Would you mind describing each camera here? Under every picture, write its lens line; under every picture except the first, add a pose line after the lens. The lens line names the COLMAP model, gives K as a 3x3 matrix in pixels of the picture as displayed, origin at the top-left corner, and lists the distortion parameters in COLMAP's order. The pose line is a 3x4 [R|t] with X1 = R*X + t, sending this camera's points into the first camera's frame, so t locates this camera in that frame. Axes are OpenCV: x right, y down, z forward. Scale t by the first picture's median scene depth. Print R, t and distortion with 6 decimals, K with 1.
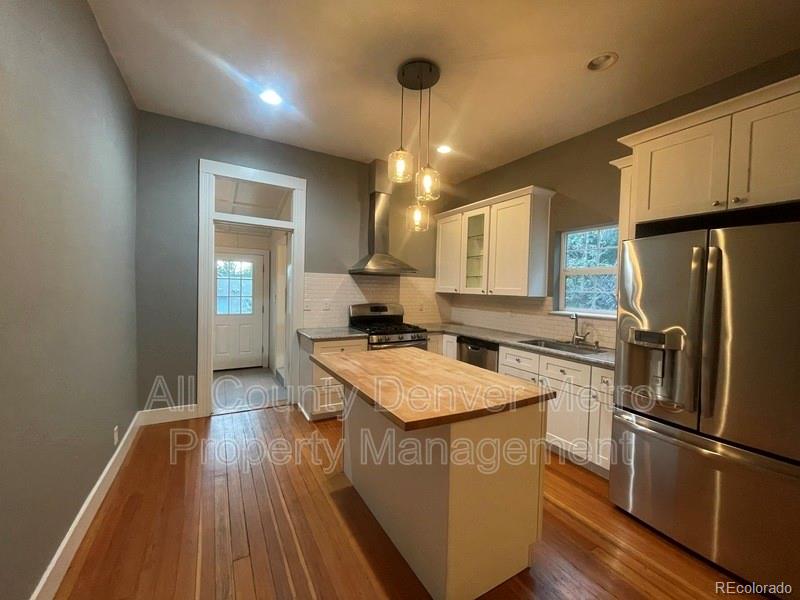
lens RADIAL K [[323.8, 0, 399.8], [0, 323.8, 295.8], [0, 0, 1]] dist [0.000743, -0.000064]
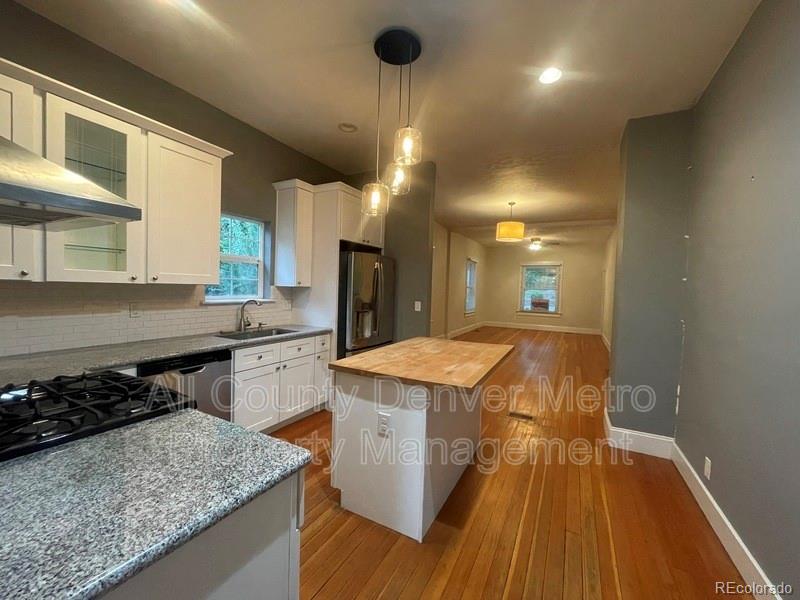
lens RADIAL K [[323.8, 0, 403.1], [0, 323.8, 296.3], [0, 0, 1]] dist [0.000743, -0.000064]
pose [[-0.522135, -0.062936, 0.850537, -0.482527], [-0.017241, 0.997849, 0.063252, -0.026236], [-0.852688, 0.018362, -0.522097, 0.924878]]
